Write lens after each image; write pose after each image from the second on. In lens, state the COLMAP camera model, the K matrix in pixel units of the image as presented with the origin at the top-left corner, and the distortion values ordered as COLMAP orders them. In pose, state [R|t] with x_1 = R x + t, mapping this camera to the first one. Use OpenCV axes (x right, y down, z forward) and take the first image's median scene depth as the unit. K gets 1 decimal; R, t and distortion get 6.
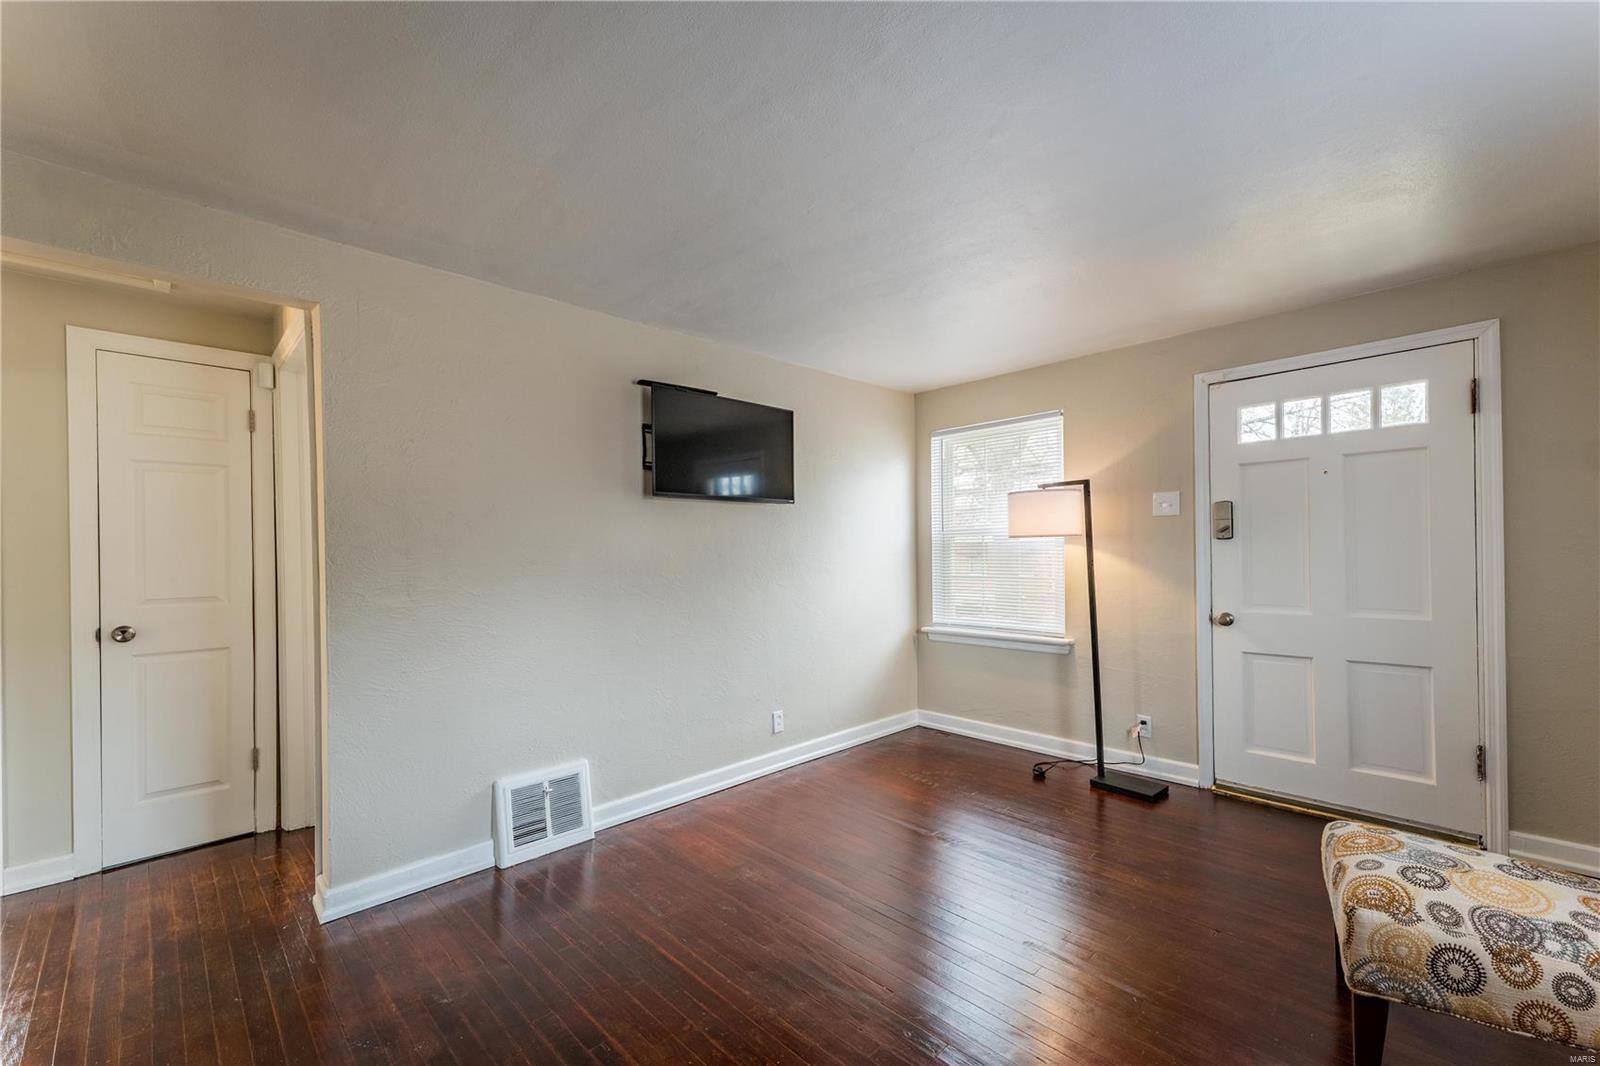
lens RADIAL K [[662.1, 0, 800.0], [0, 662.1, 533.0], [0, 0, 1]] dist [0.002443, 0.000453]
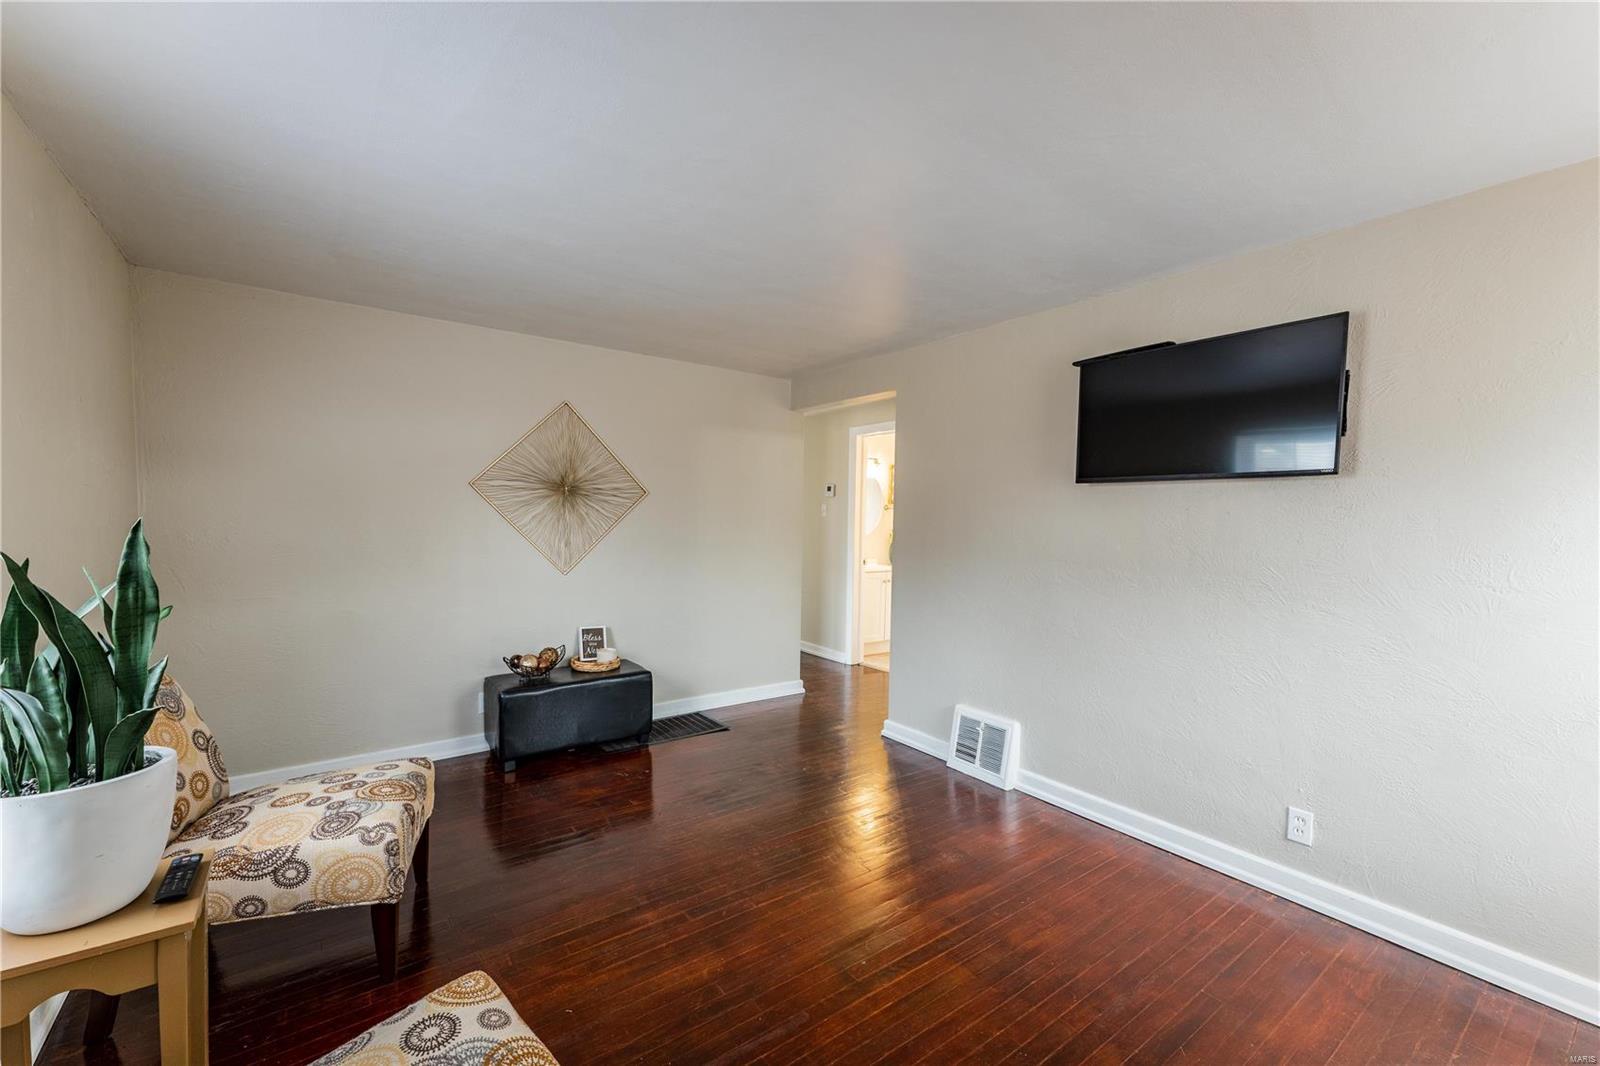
lens RADIAL K [[662.1, 0, 800.0], [0, 662.1, 533.0], [0, 0, 1]] dist [0.002443, 0.000453]
pose [[-0.130172, 0.038673, -0.990737, 0.801887], [-0.000107, 0.999238, 0.039019, -0.023415], [0.991491, 0.005185, -0.130069, 0.756930]]
